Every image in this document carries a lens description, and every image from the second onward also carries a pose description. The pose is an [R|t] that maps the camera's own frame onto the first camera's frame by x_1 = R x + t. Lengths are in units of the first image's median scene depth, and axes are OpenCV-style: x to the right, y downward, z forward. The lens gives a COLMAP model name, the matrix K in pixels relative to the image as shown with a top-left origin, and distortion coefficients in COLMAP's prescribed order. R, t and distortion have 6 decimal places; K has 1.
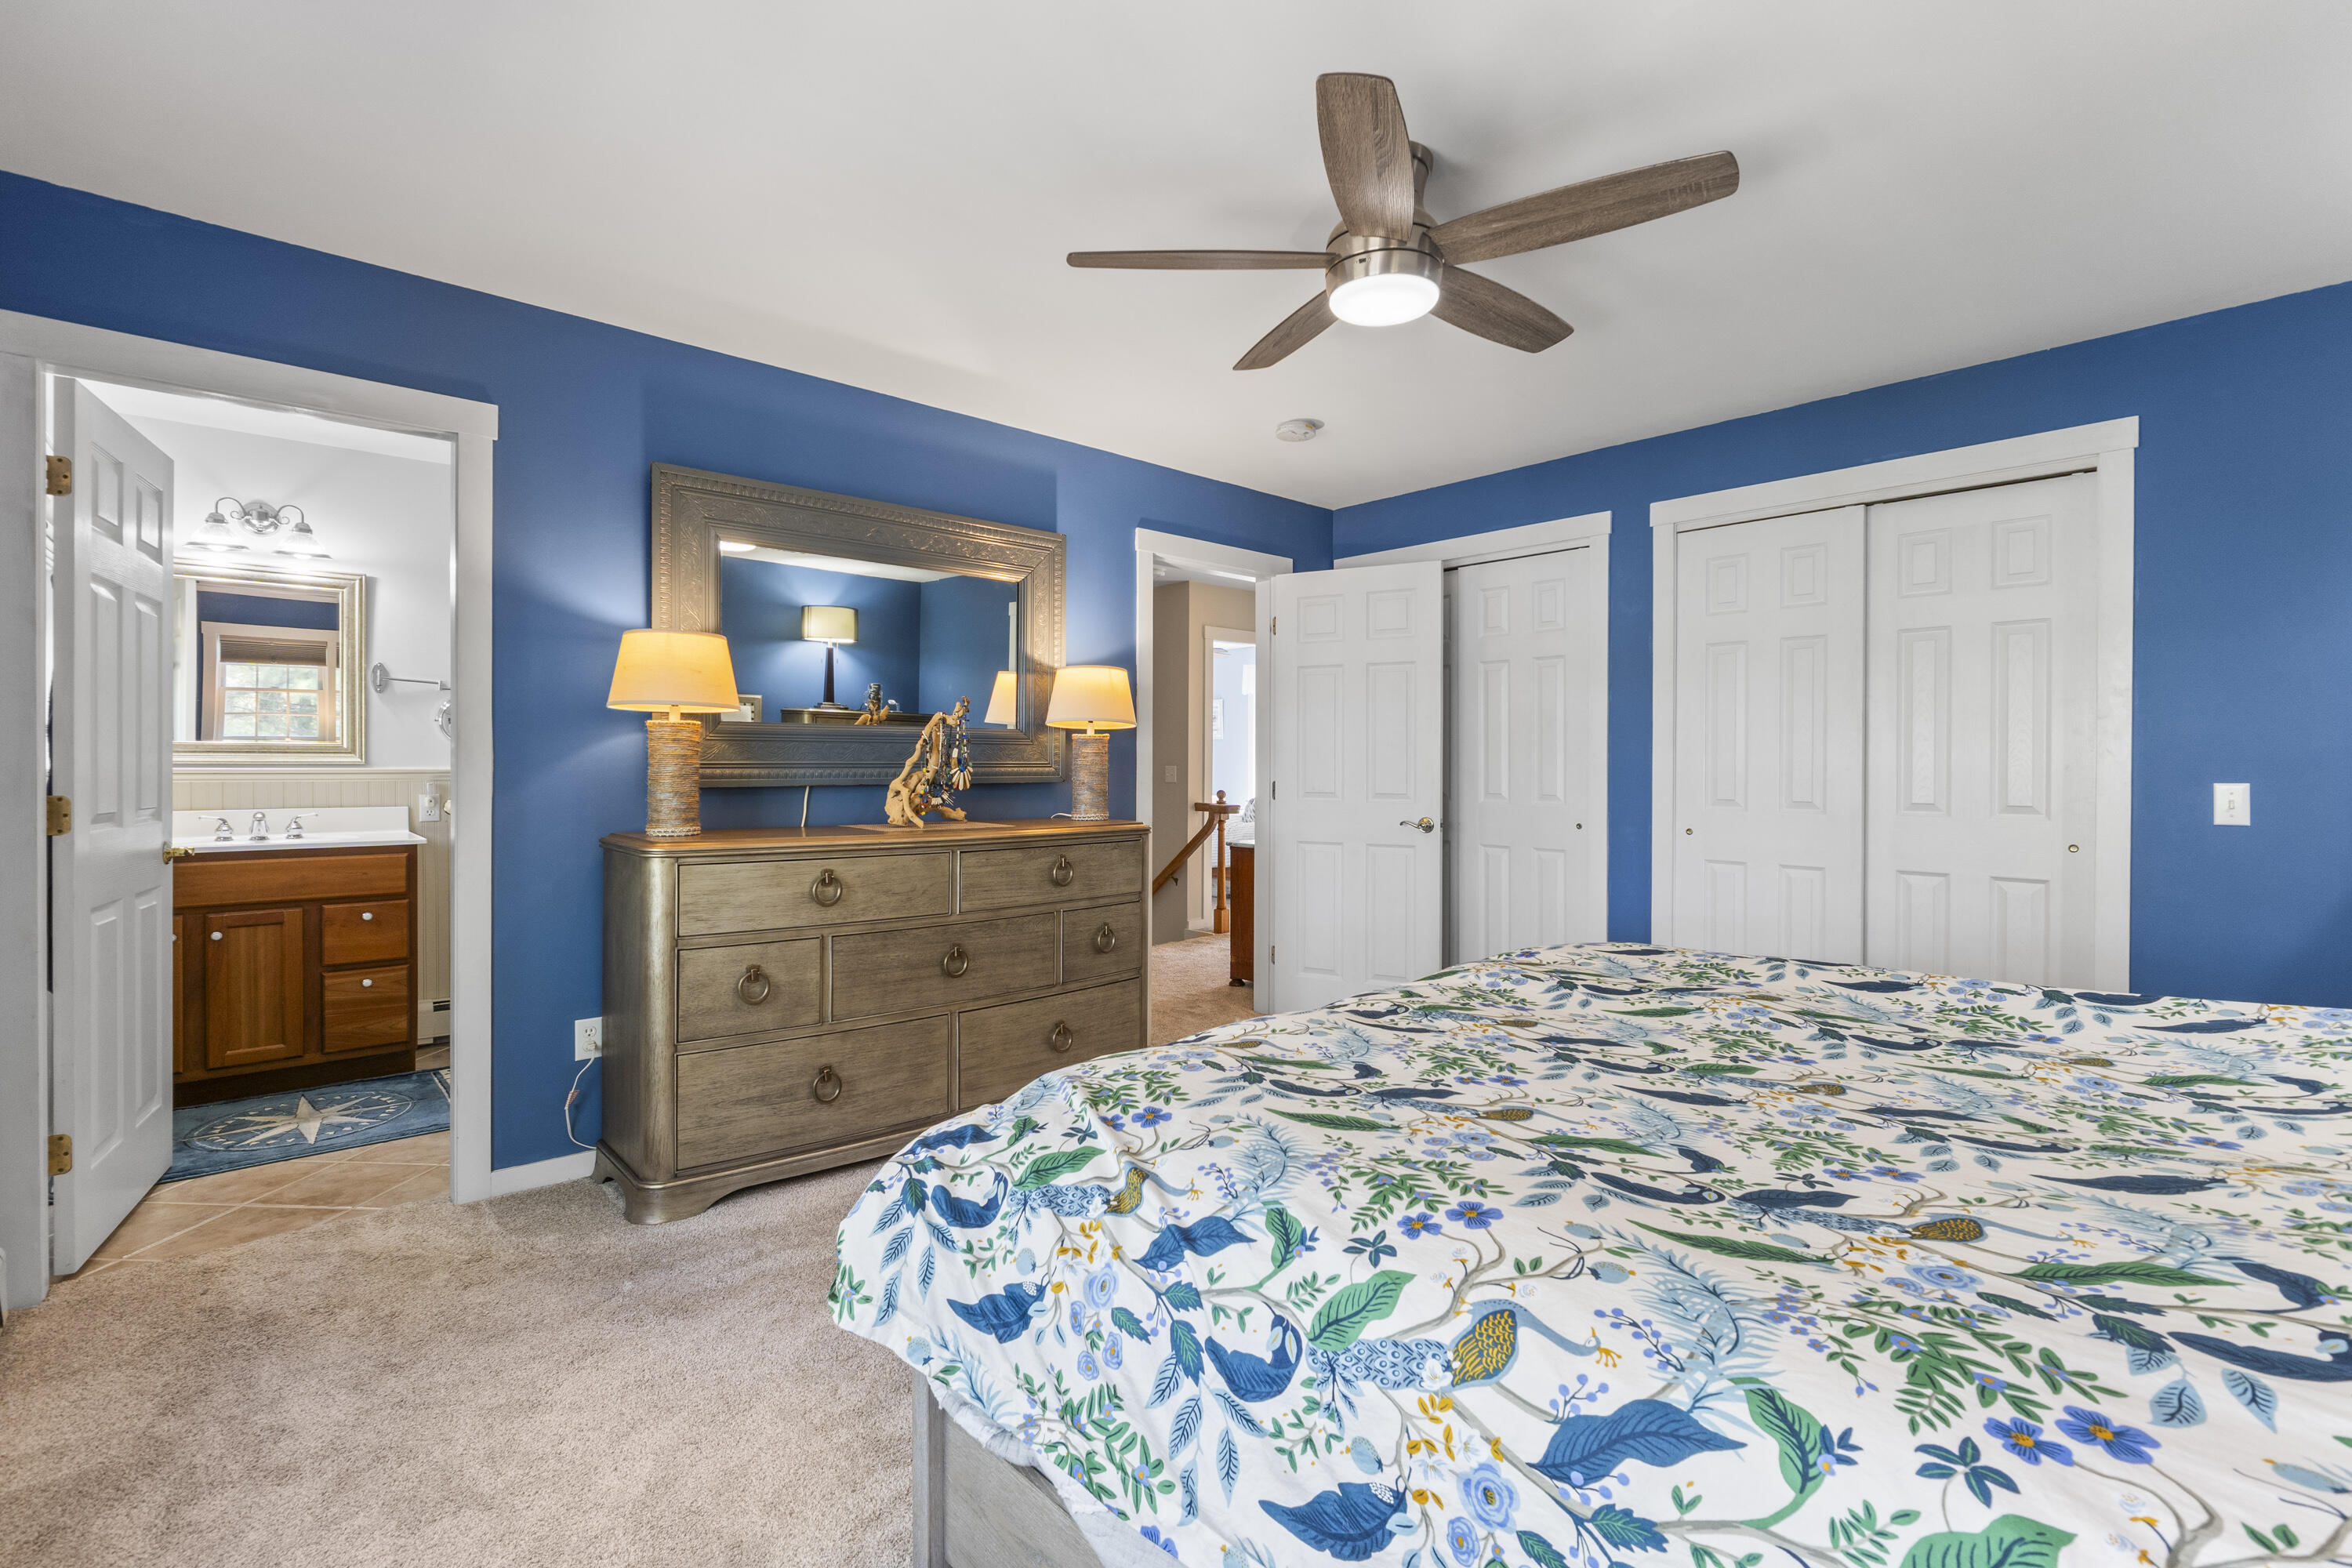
lens RADIAL K [[1110.7, 0, 1181.9], [0, 1110.7, 784.1], [0, 0, 1]] dist [0.016958, 0.000334]
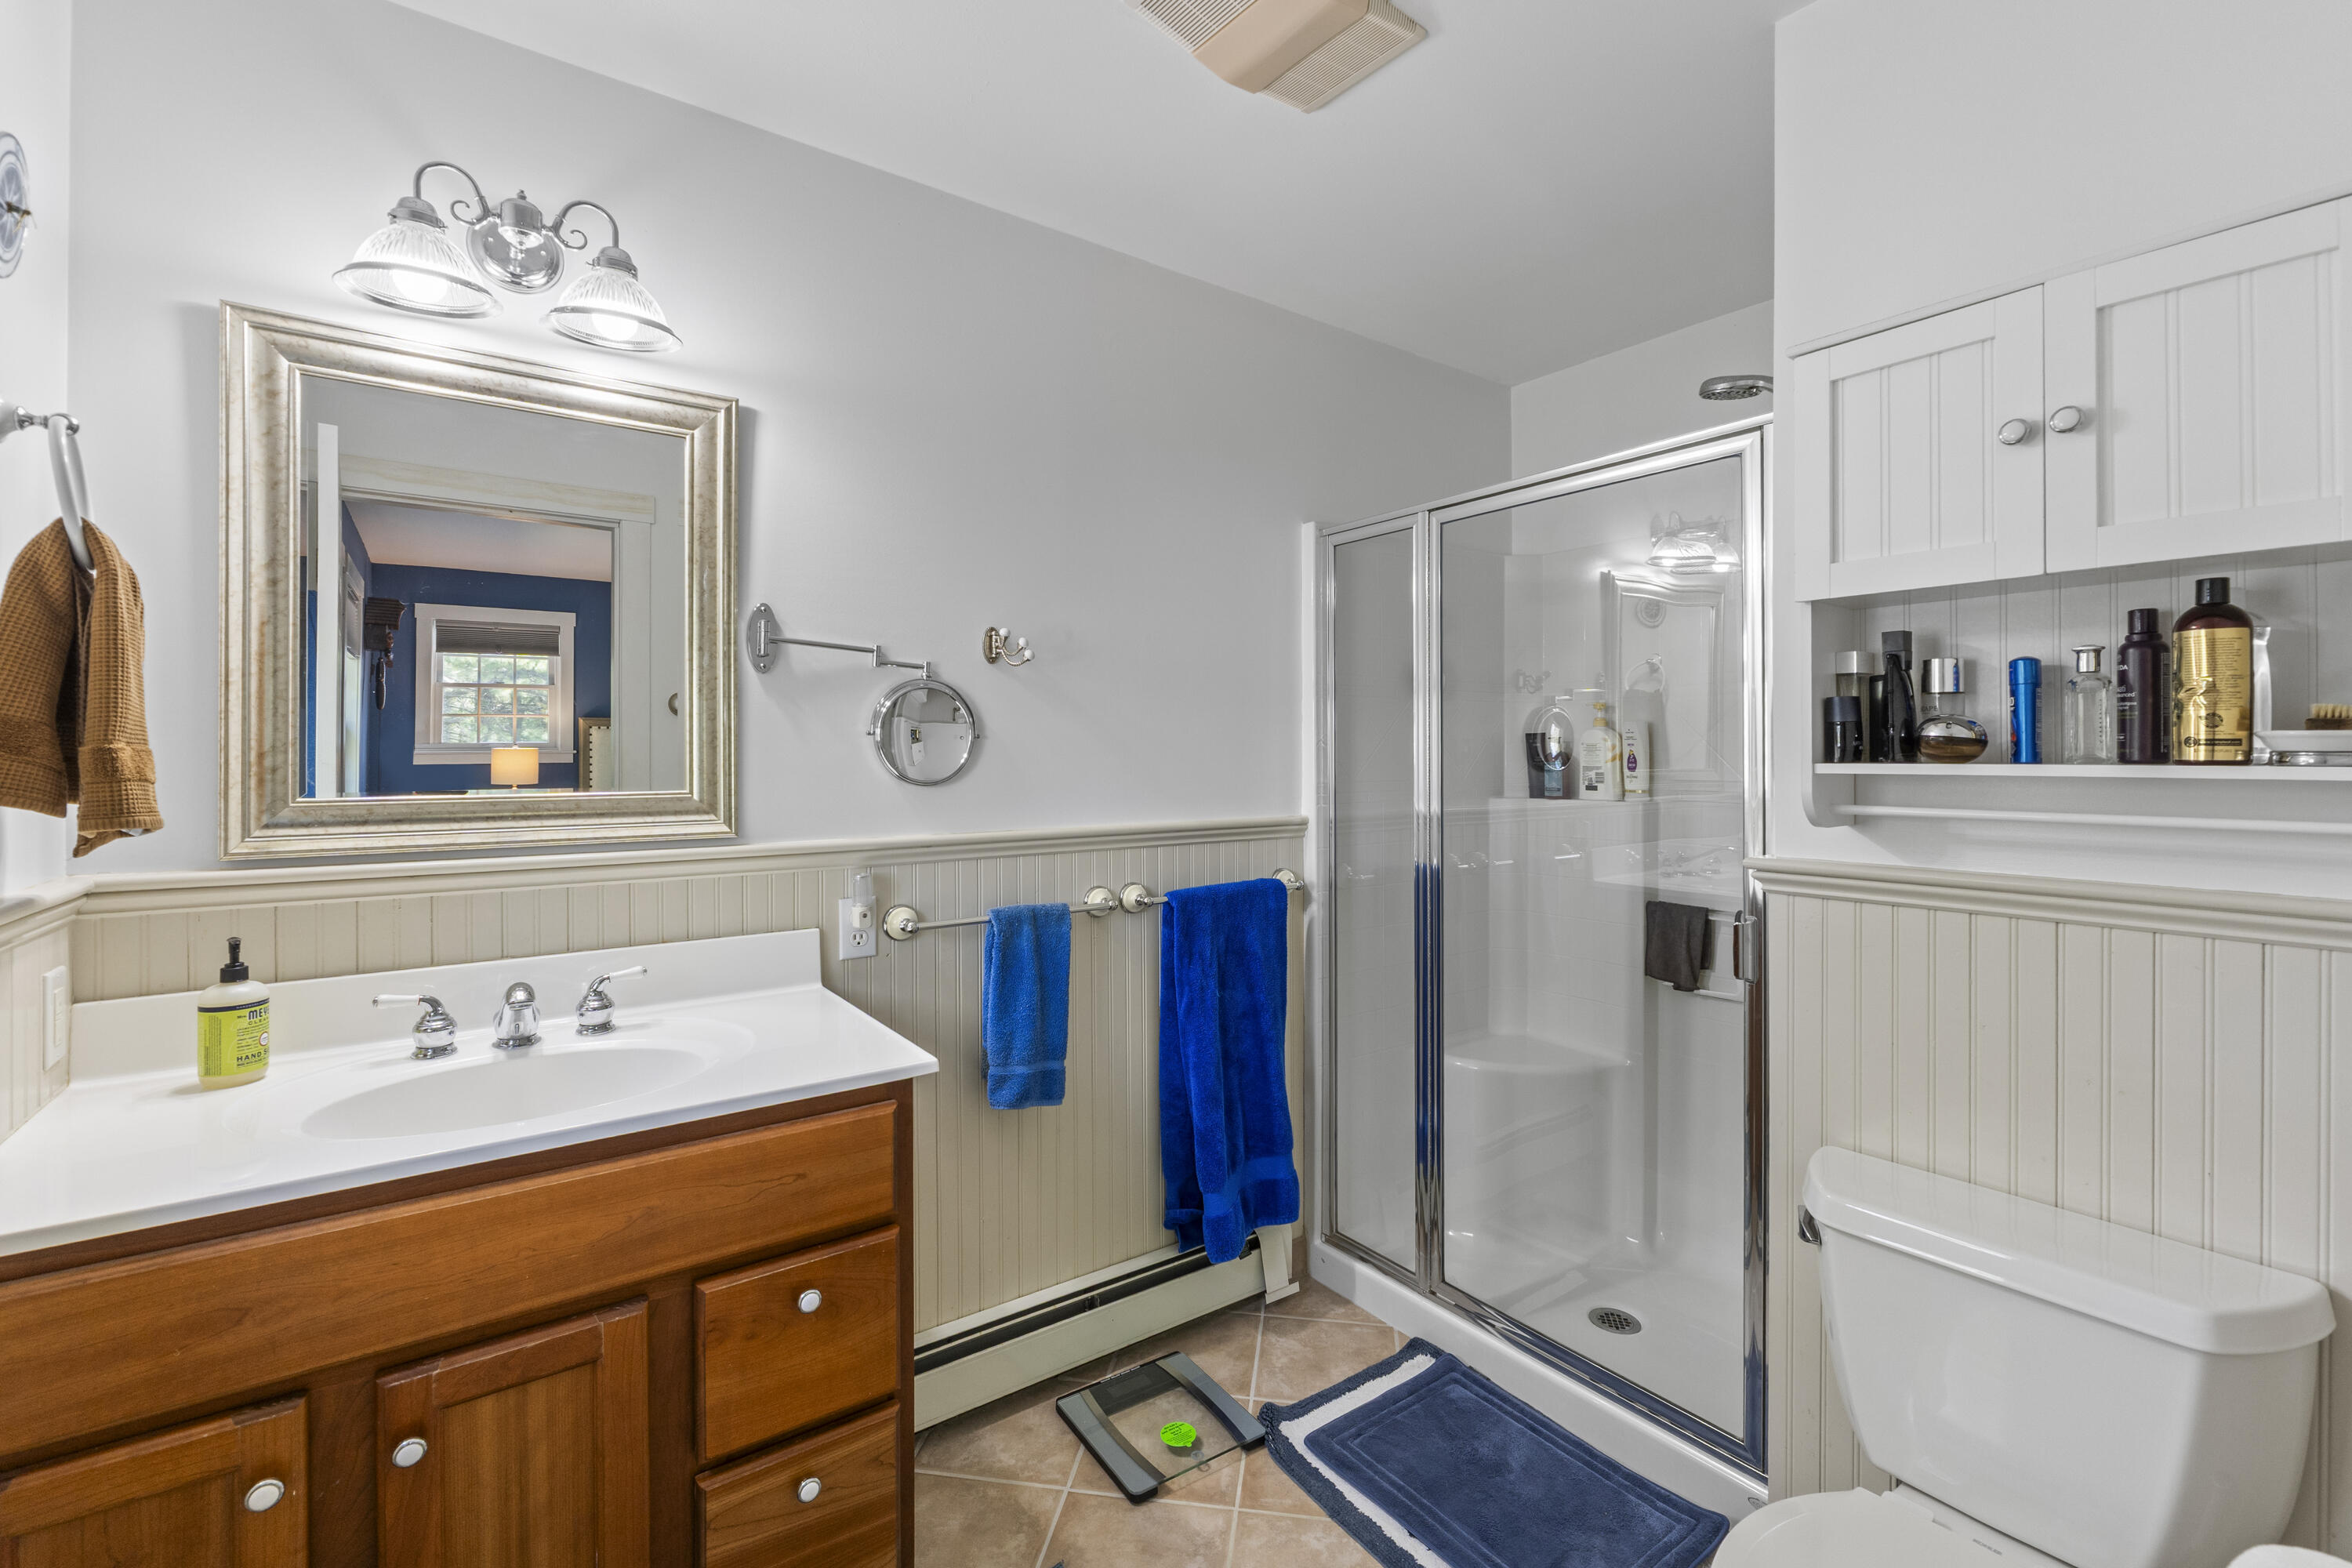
lens RADIAL K [[1000.0, 0, 1170.2], [0, 1000.0, 766.8], [0, 0, 1]] dist [0.000248, 0.000015]
pose [[0.996932, -0.003123, -0.078205, -0.583753], [0.002917, 0.999992, -0.002739, -0.047328], [0.078213, 0.002502, 0.996934, 0.690081]]
